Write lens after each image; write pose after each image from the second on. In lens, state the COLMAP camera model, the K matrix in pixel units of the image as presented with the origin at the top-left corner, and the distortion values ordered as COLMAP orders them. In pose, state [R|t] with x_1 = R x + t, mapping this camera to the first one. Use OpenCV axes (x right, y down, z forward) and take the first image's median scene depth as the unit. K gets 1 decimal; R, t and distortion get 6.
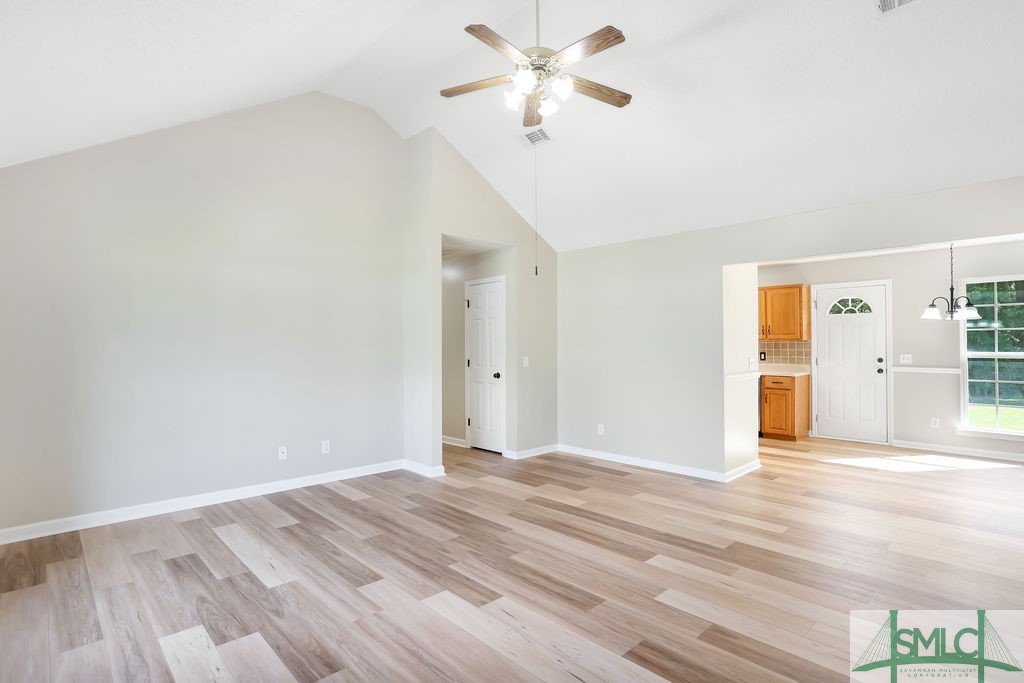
lens RADIAL K [[513.6, 0, 508.2], [0, 513.6, 338.6], [0, 0, 1]] dist [-0.053890, 0.028408]
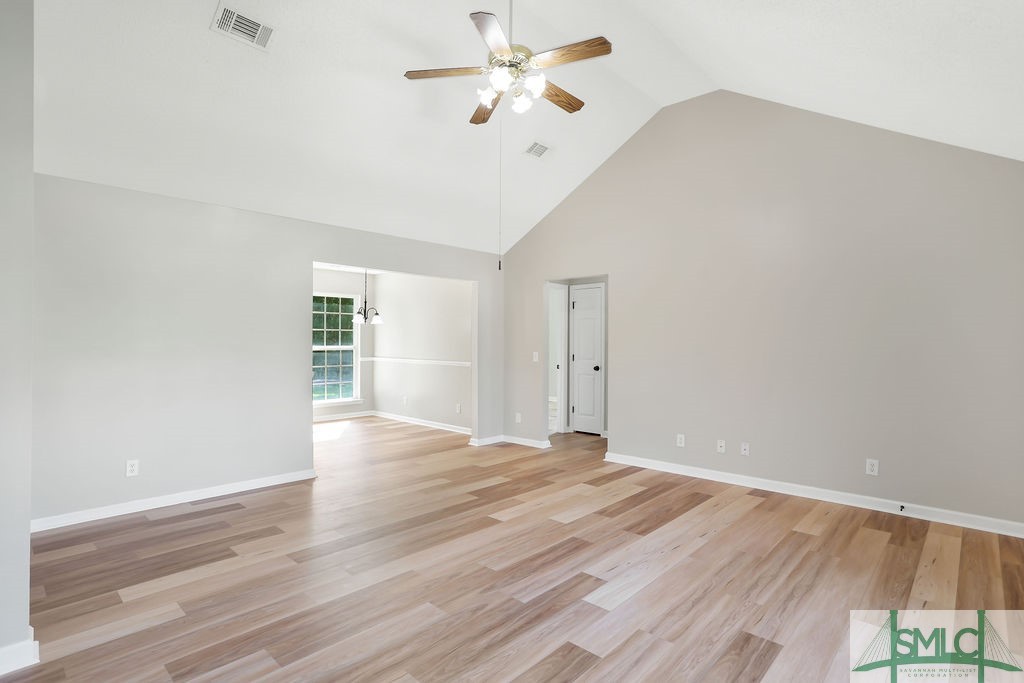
lens RADIAL K [[513.6, 0, 508.2], [0, 513.6, 338.6], [0, 0, 1]] dist [-0.053890, 0.028408]
pose [[-0.062916, 0.007287, 0.997992, -0.657610], [-0.017660, 0.999809, -0.008413, 0.011453], [-0.997863, -0.018154, -0.062776, 0.745638]]
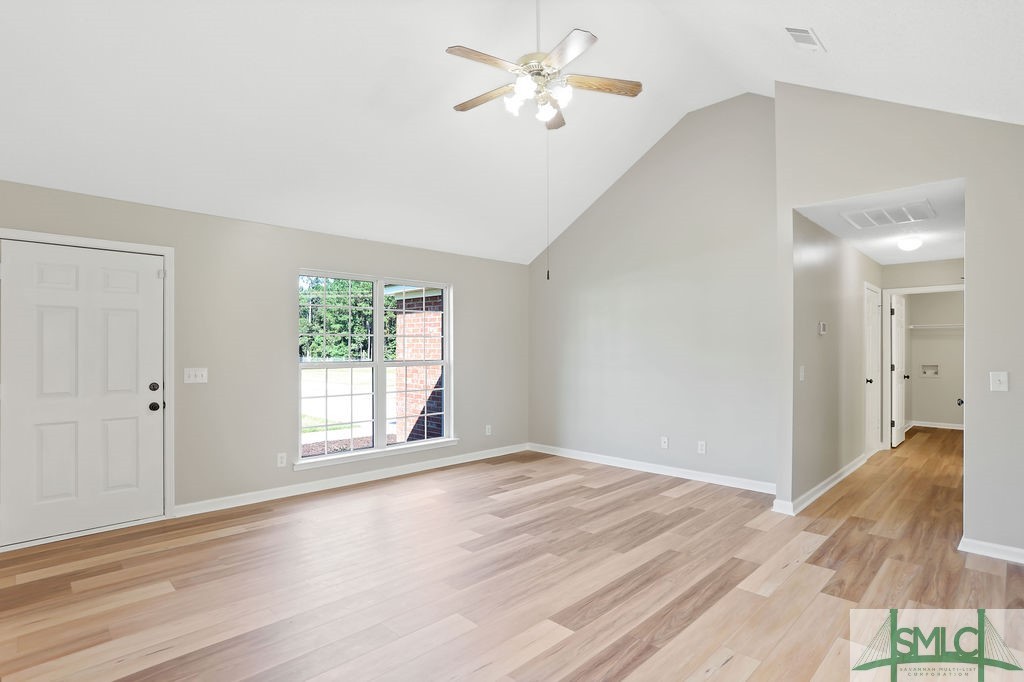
lens RADIAL K [[513.6, 0, 508.2], [0, 513.6, 338.1], [0, 0, 1]] dist [-0.053890, 0.028408]
pose [[0.020993, -0.021879, -0.999540, 0.752670], [0.014118, 0.999667, -0.021586, 0.006960], [0.999680, -0.013658, 0.021295, 0.643788]]
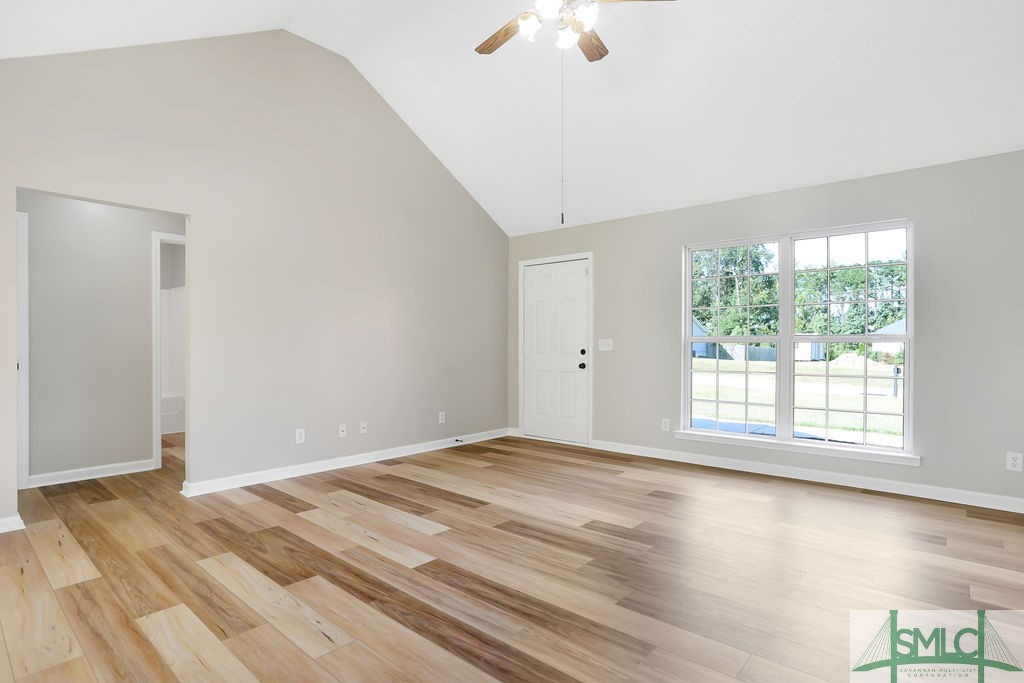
lens RADIAL K [[522.4, 0, 510.2], [0, 522.4, 336.6], [0, 0, 1]] dist [-0.027538, 0.001197]
pose [[-0.995748, -0.000351, -0.092113, 0.156963], [0.002157, 0.999630, -0.027130, 0.061042], [0.092089, -0.027213, -0.995379, 1.321626]]
